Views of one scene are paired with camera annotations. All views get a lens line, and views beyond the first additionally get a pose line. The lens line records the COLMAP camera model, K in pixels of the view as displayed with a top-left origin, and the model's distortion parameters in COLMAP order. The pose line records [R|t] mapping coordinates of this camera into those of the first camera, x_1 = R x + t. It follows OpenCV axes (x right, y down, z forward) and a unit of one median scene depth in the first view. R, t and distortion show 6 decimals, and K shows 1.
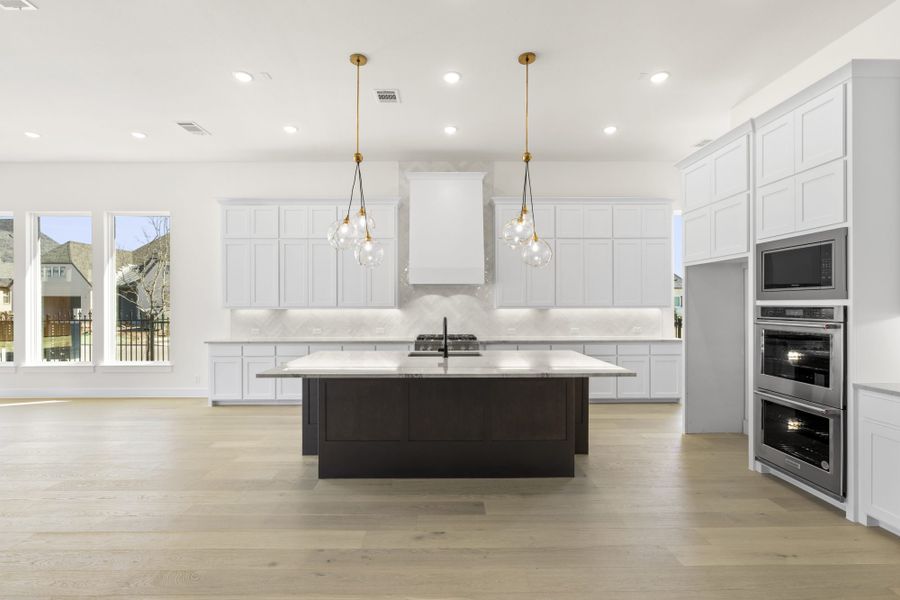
lens RADIAL K [[409.1, 0, 450.0], [0, 409.1, 300.0], [0, 0, 1]] dist [0.000182, 0.000032]
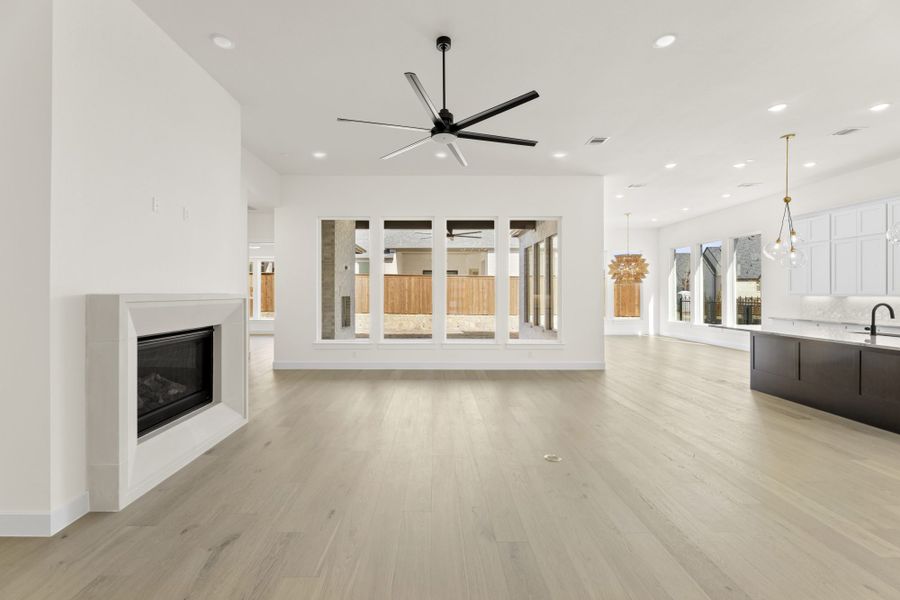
lens RADIAL K [[374.7, 0, 445.1], [0, 374.7, 293.4], [0, 0, 1]] dist [0.000040, 0.000044]
pose [[0.020291, 0.007346, -0.999767, 0.836103], [0.007588, 0.999943, 0.007501, -0.005169], [0.999765, -0.007738, 0.020234, -0.244959]]
